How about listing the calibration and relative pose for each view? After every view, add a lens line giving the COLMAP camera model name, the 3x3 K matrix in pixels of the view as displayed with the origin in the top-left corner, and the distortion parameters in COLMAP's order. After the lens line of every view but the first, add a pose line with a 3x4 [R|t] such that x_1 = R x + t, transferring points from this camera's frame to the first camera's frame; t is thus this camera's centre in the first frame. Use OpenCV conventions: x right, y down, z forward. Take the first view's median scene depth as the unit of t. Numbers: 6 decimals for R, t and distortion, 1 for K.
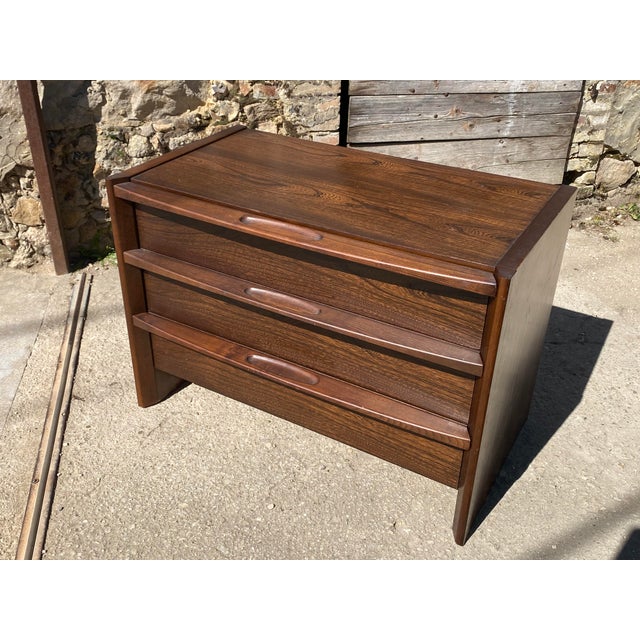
lens RADIAL K [[715.7, 0, 308.0], [0, 715.7, 314.5], [0, 0, 1]] dist [0.013053, 0.000000]
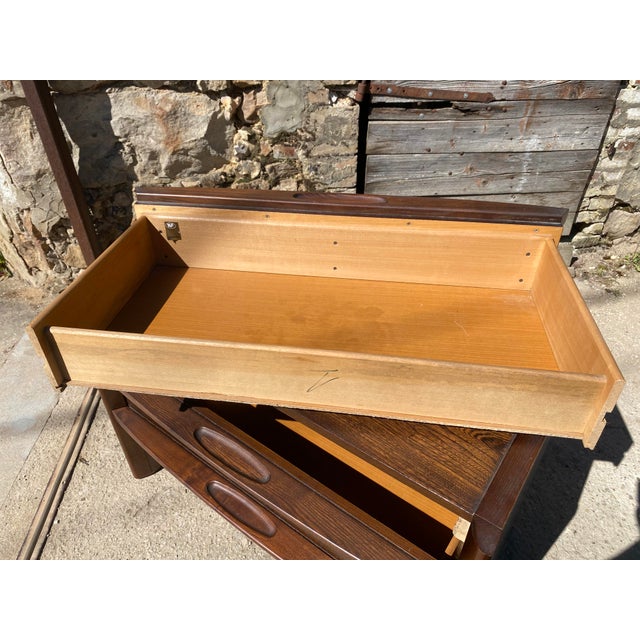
lens RADIAL K [[492.2, 0, 315.3], [0, 492.2, 314.6], [0, 0, 1]] dist [0.012324, -0.009218]
pose [[0.993165, 0.049211, -0.105838, 0.073220], [-0.036835, 0.992582, 0.115861, -0.157489], [0.110754, -0.111171, 0.987611, 0.257833]]
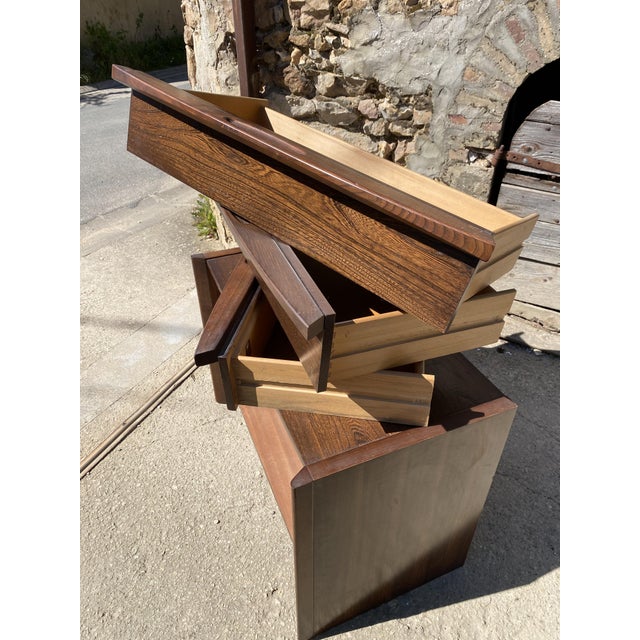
lens RADIAL K [[492.2, 0, 321.4], [0, 492.2, 313.1], [0, 0, 1]] dist [0.012324, -0.009218]
pose [[0.807816, 0.337849, -0.483002, 0.275446], [-0.299695, 0.941029, 0.156992, -0.199144], [0.507559, 0.017932, 0.861430, 0.189471]]
